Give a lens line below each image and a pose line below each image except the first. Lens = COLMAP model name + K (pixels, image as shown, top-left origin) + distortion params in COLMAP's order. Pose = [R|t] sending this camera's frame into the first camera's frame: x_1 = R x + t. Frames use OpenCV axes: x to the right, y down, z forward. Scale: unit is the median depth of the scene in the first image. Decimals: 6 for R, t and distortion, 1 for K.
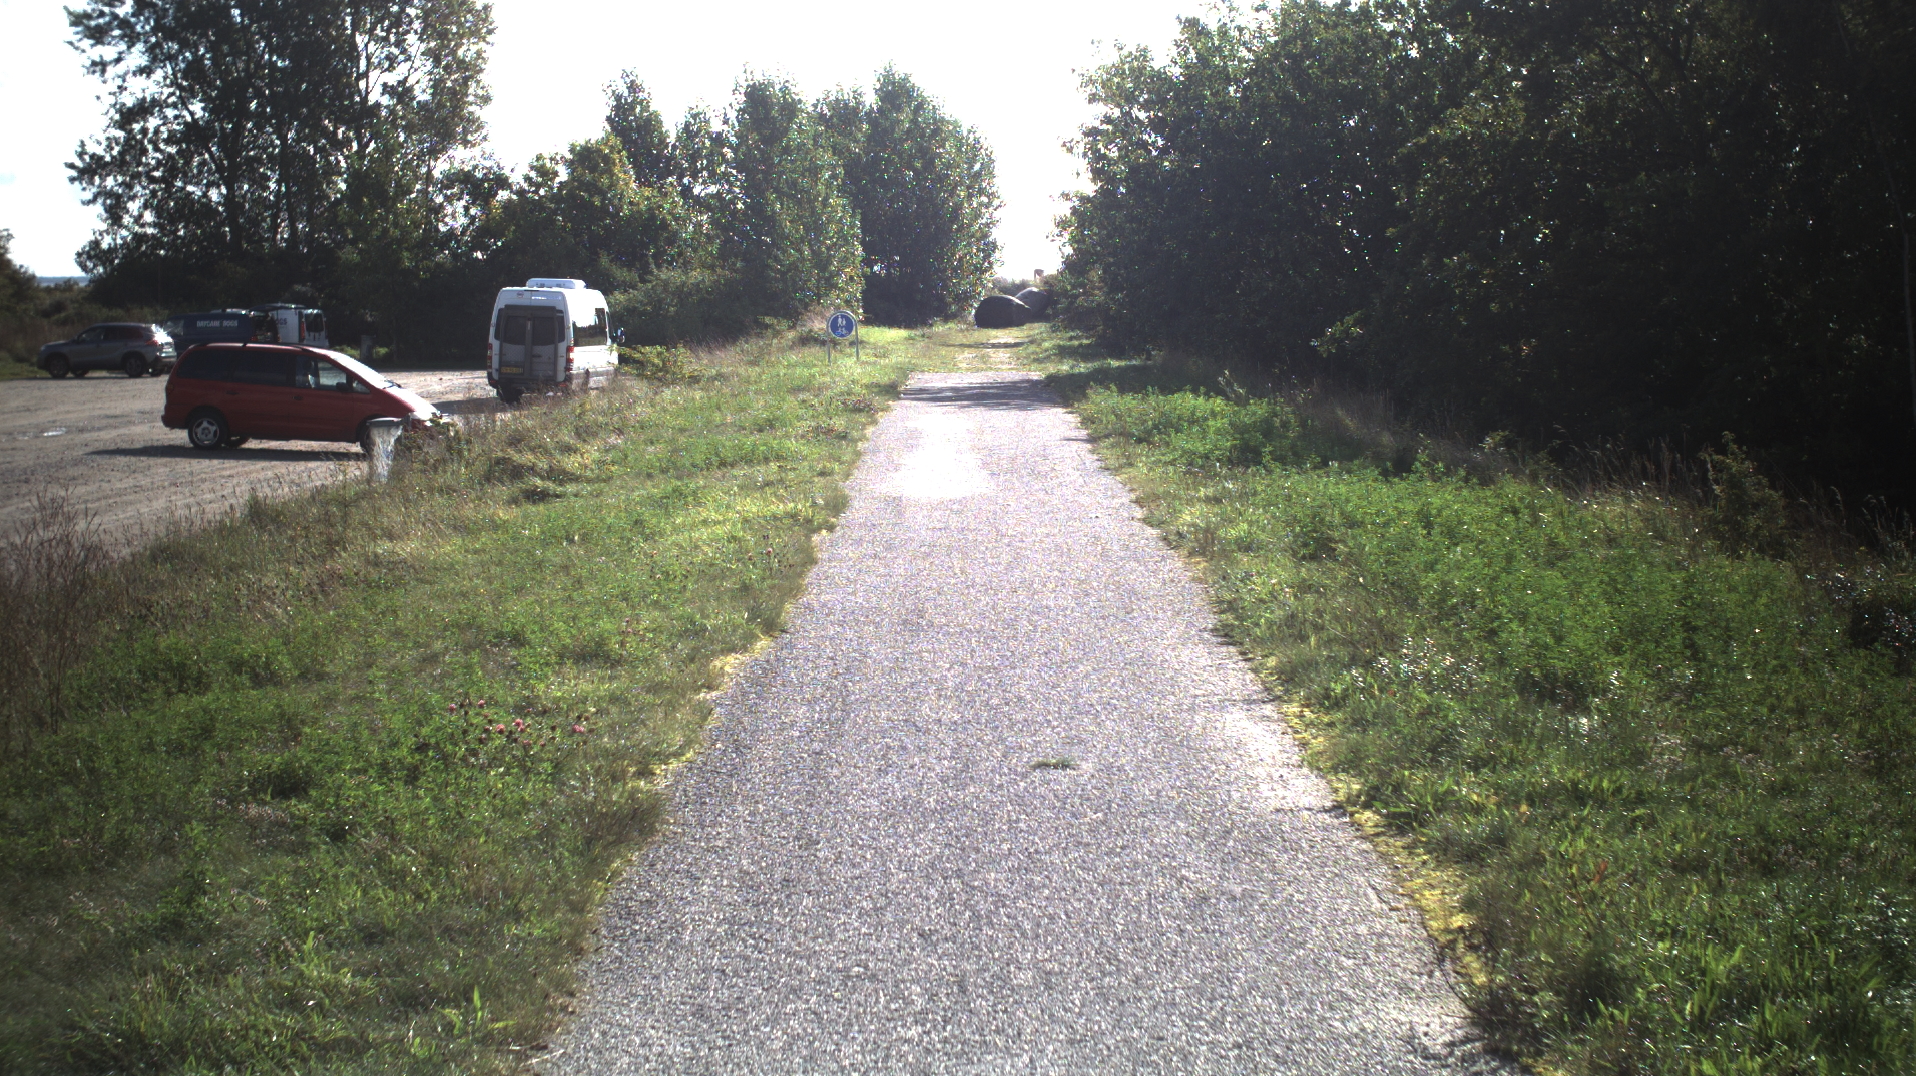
lens RADIAL K [[3521.5, 0, 961.8], [0, 3521.5, 541.2], [0, 0, 1]] dist [-0.256348, 0.000000]
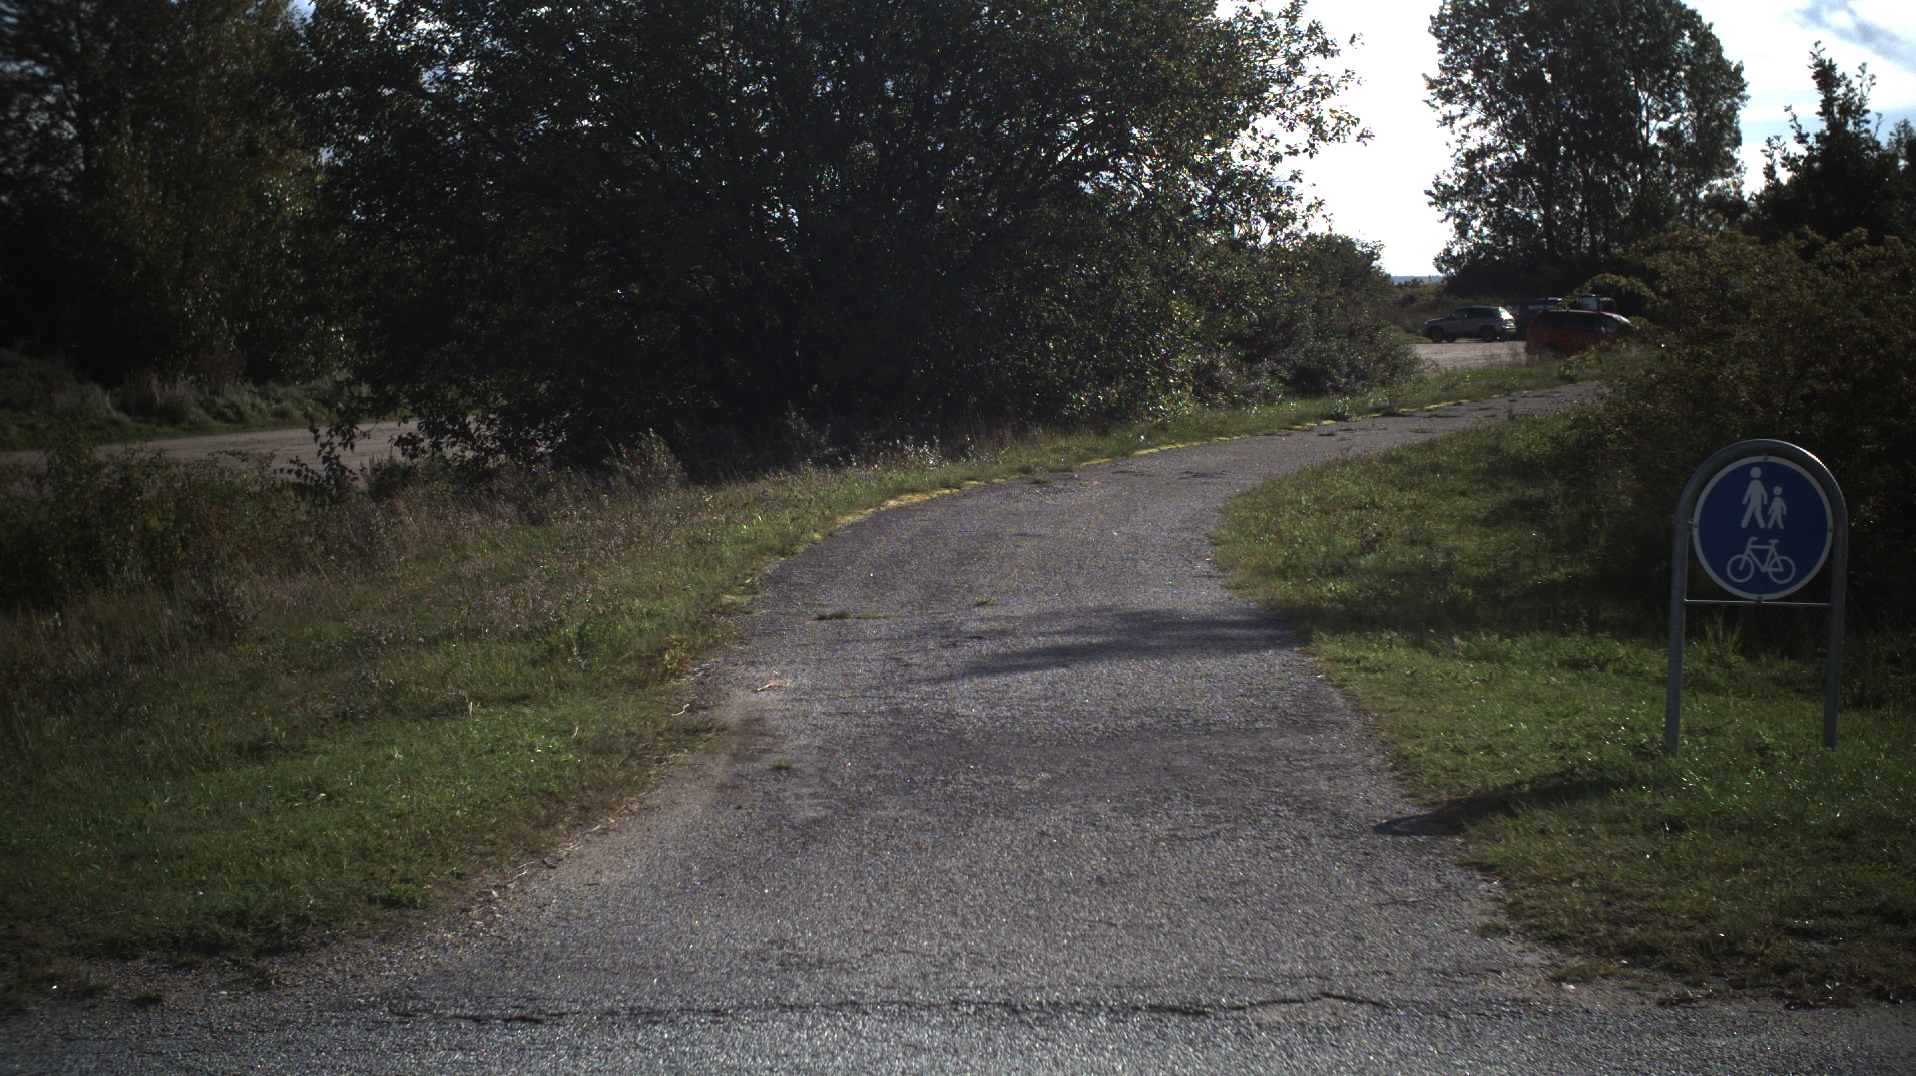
lens RADIAL K [[3521.5, 0, 965.4], [0, 3521.5, 528.5], [0, 0, 1]] dist [-0.256348, 0.000000]
pose [[0.933260, 0.008502, -0.359101, 0.079714], [-0.009716, 0.999952, -0.001578, 0.031962], [0.359070, 0.004962, 0.933297, -0.415930]]
